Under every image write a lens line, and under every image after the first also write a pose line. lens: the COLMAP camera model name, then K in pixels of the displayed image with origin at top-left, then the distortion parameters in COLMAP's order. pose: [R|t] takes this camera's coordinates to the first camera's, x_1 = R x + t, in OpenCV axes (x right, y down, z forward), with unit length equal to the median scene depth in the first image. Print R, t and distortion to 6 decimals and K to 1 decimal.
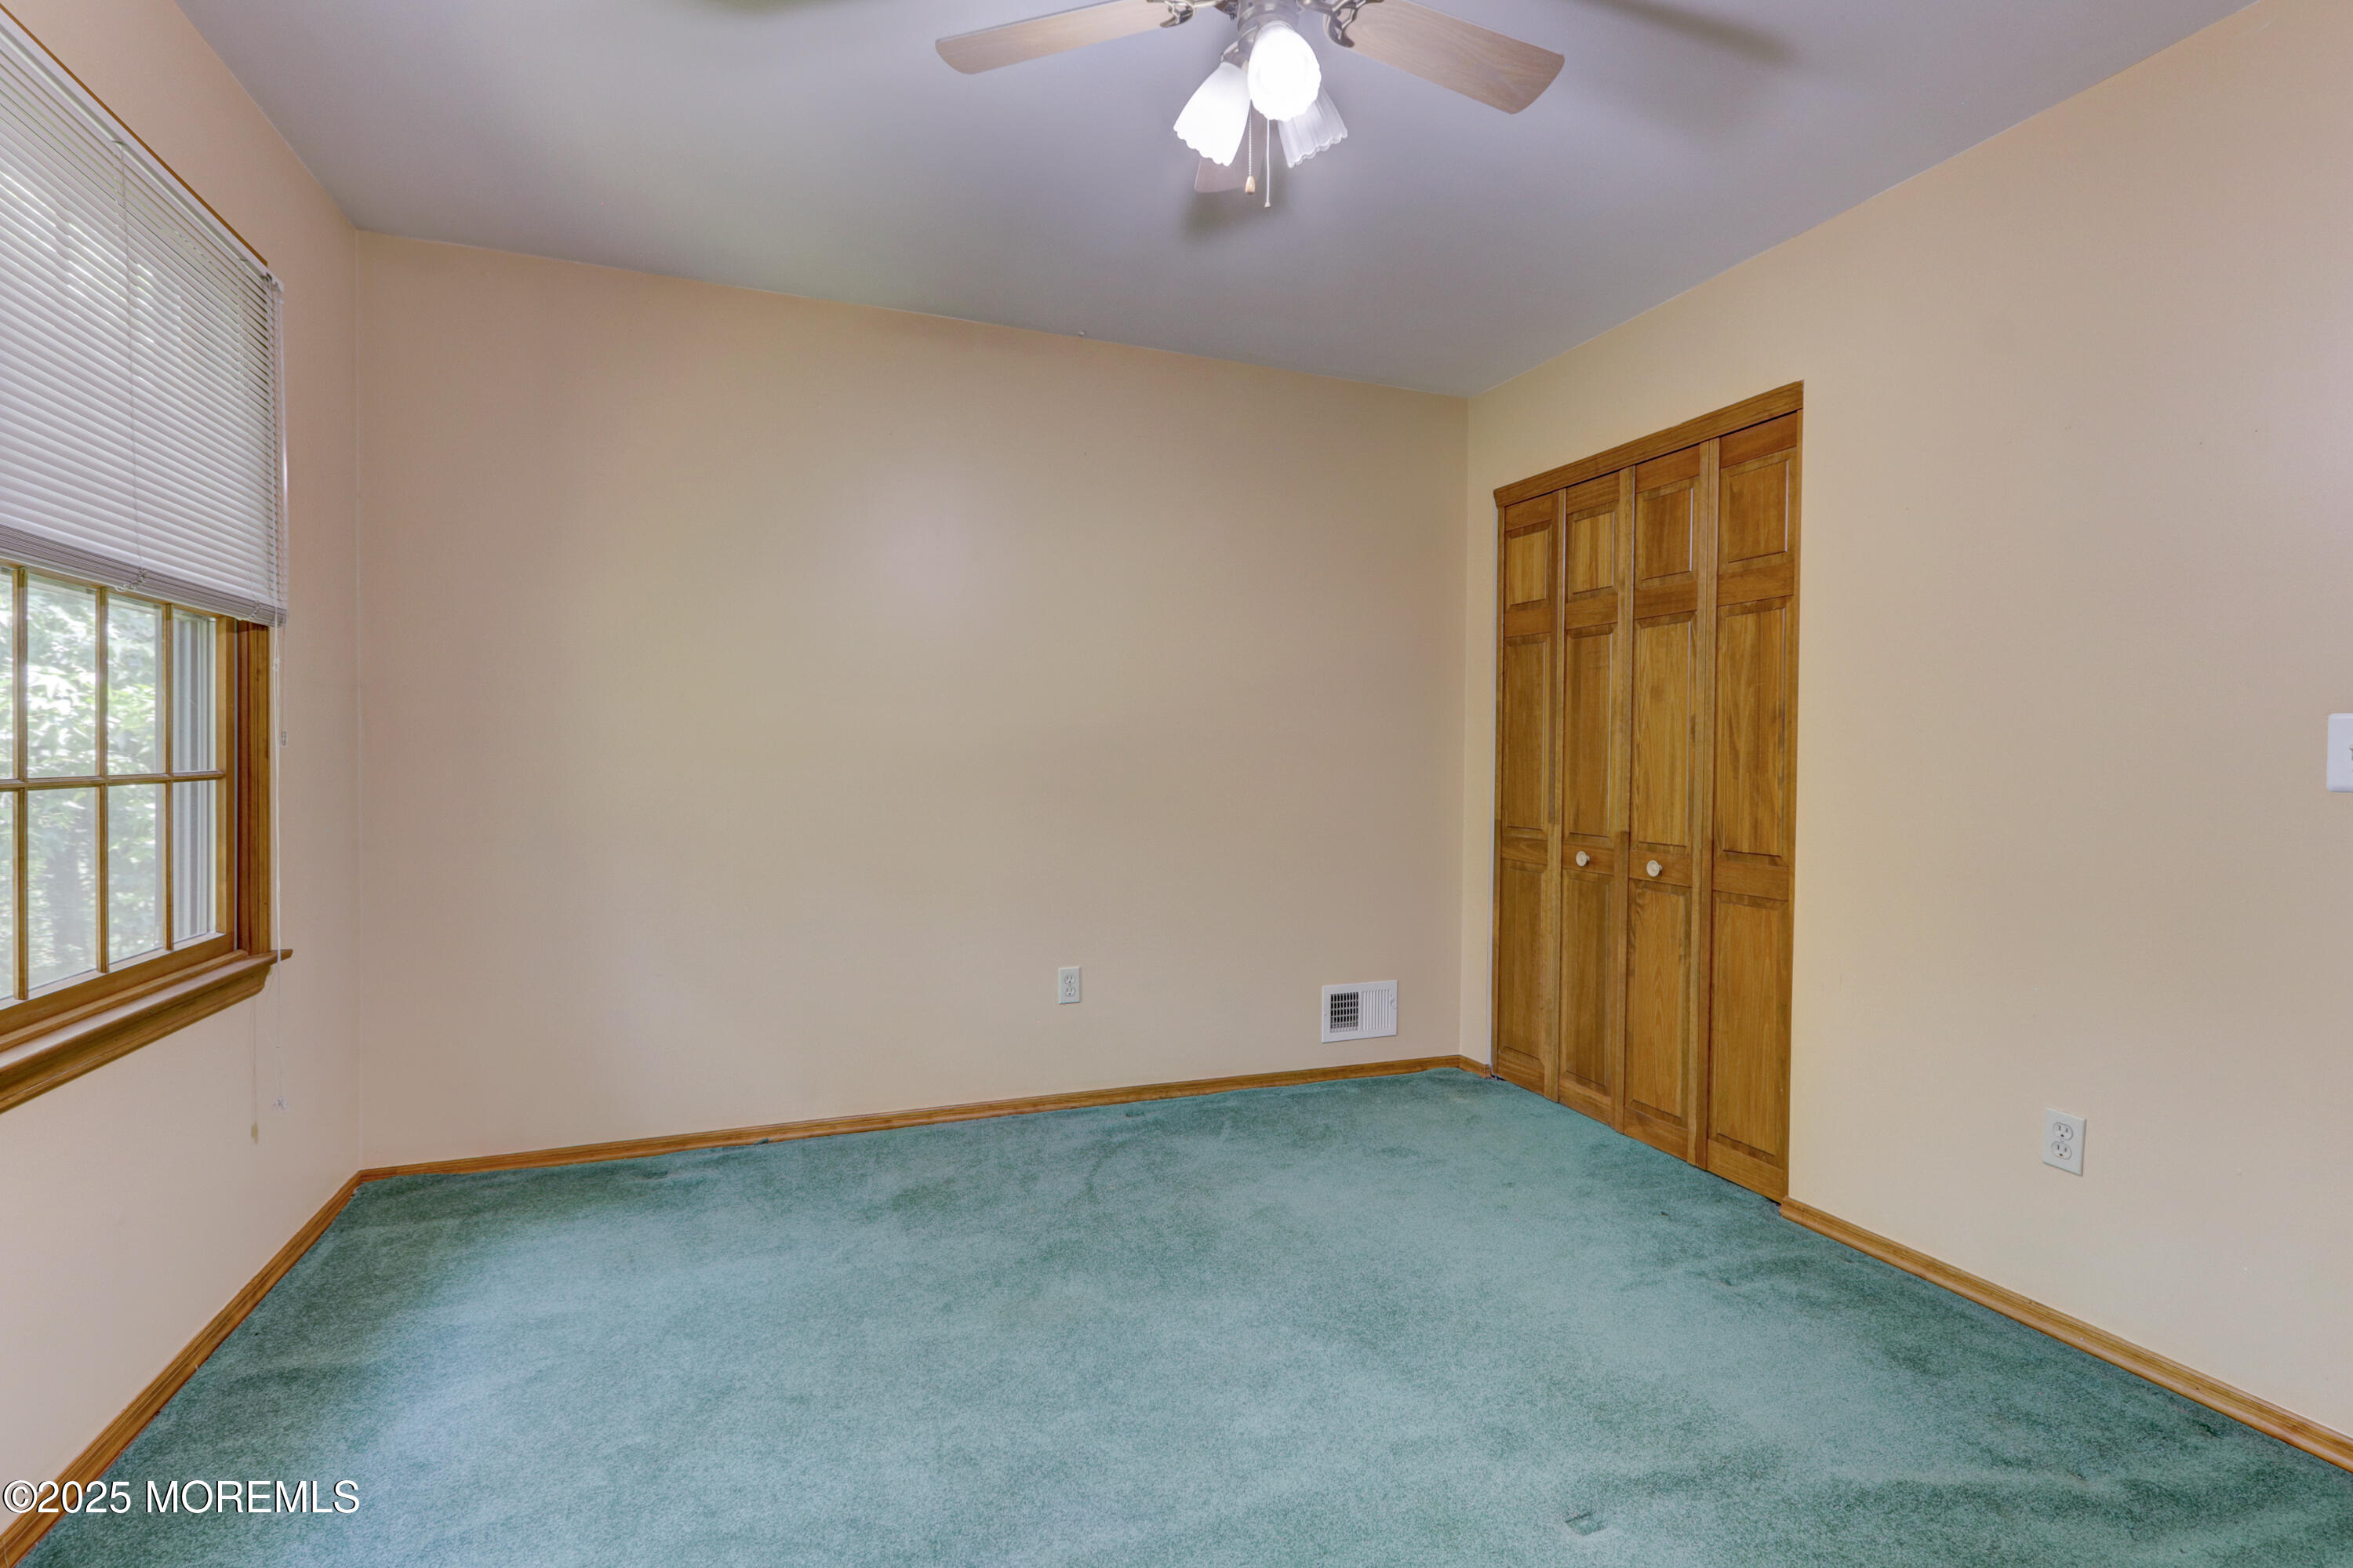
lens RADIAL K [[1080.6, 0, 1178.1], [0, 1080.6, 770.5], [0, 0, 1]] dist [0.003290, 0.000464]
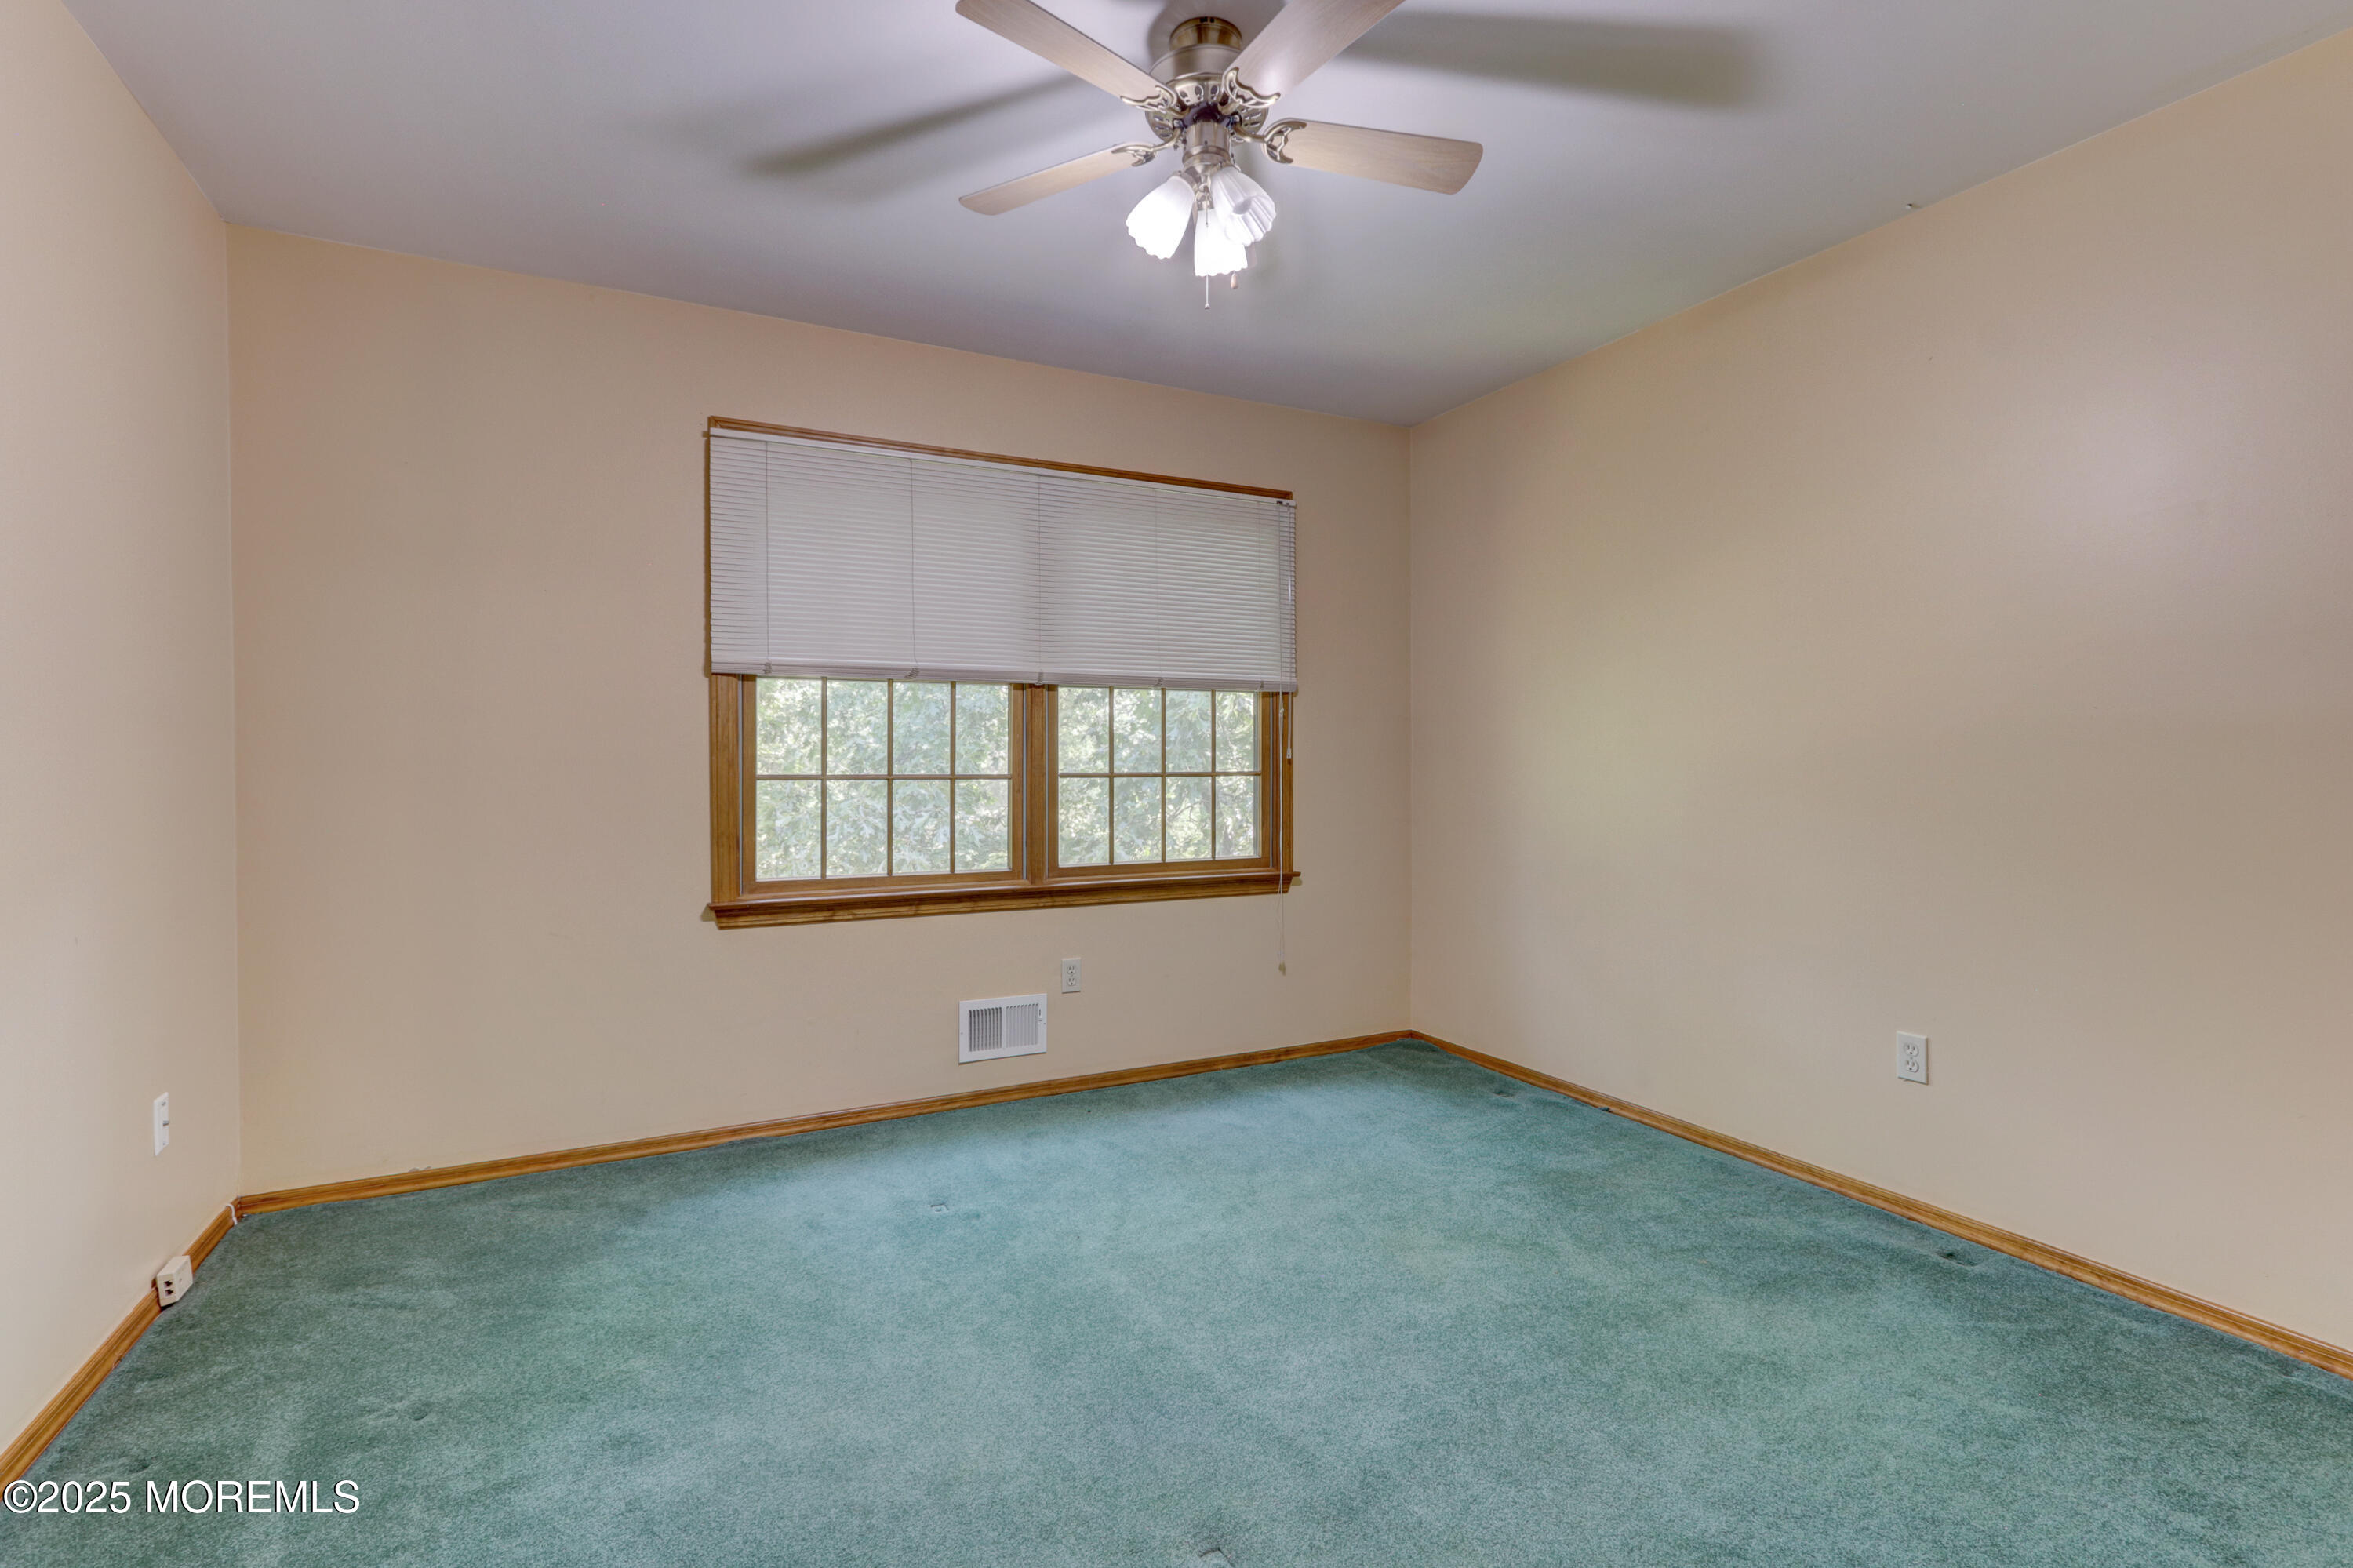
lens RADIAL K [[1080.6, 0, 1174.5], [0, 1080.6, 783.9], [0, 0, 1]] dist [0.003290, 0.000464]
pose [[0.095585, 0.009047, -0.995380, 0.724788], [-0.009586, 0.999921, 0.008168, 0.006001], [0.995375, 0.008761, 0.095664, 0.486674]]
